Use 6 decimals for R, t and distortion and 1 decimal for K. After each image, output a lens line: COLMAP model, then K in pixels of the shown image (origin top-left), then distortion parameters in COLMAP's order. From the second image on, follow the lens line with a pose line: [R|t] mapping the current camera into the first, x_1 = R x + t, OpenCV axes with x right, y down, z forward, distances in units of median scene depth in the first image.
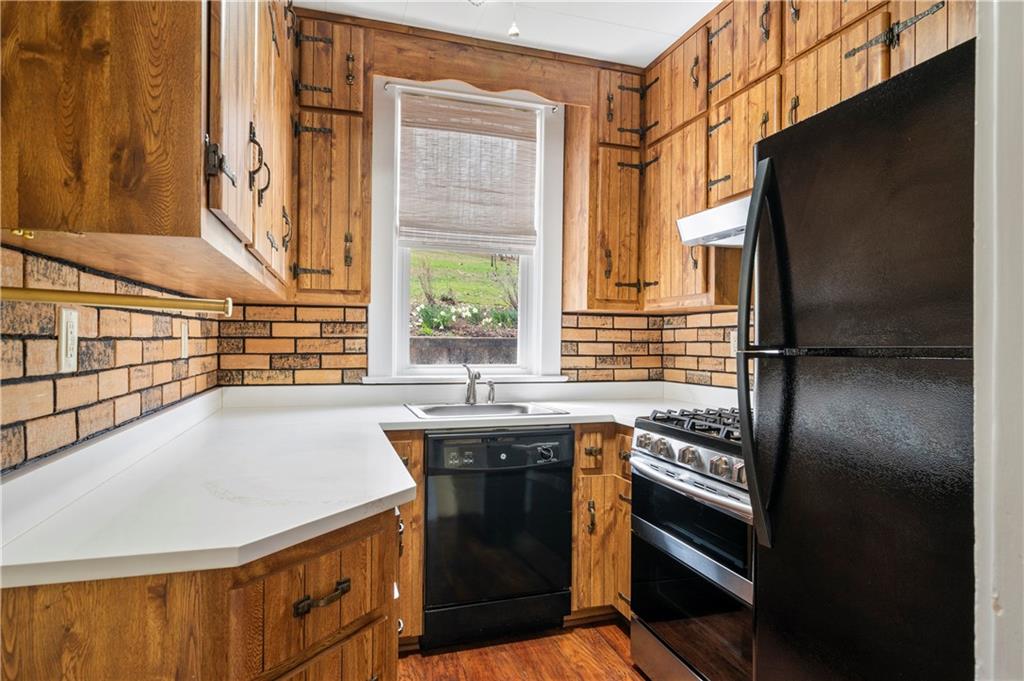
lens RADIAL K [[597.0, 0, 515.9], [0, 597.0, 340.6], [0, 0, 1]] dist [0.000171, 0.000324]
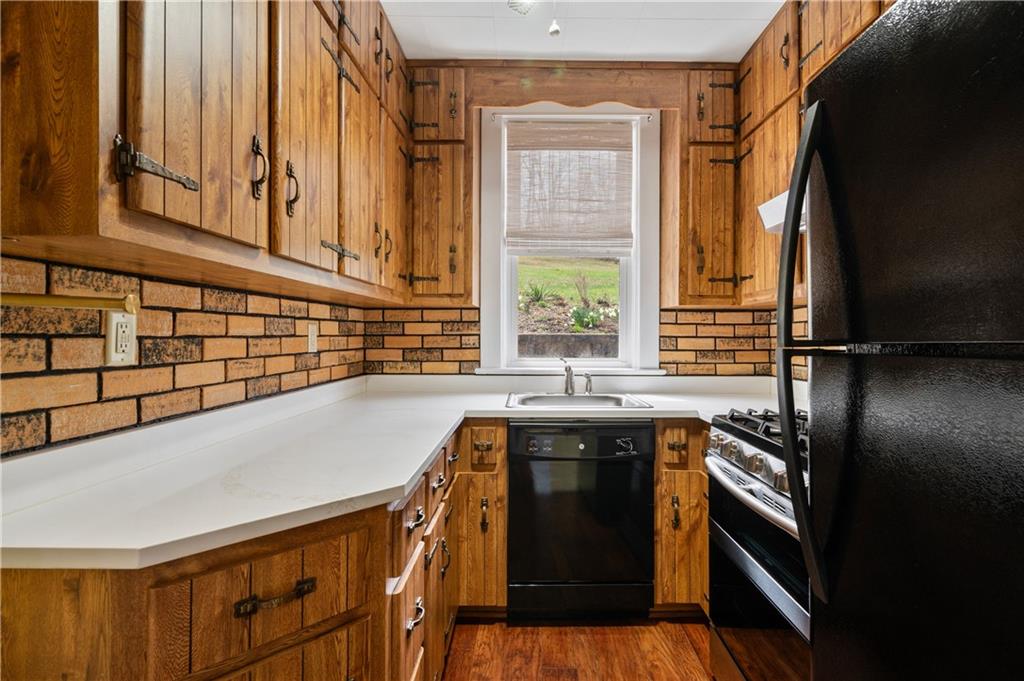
lens RADIAL K [[478.8, 0, 522.6], [0, 478.8, 330.4], [0, 0, 1]] dist [0.001610, 0.000800]
pose [[0.951720, -0.010451, -0.306789, 0.134723], [0.006393, 0.999878, -0.014232, 0.000879], [0.306901, 0.011583, 0.951671, 0.156747]]
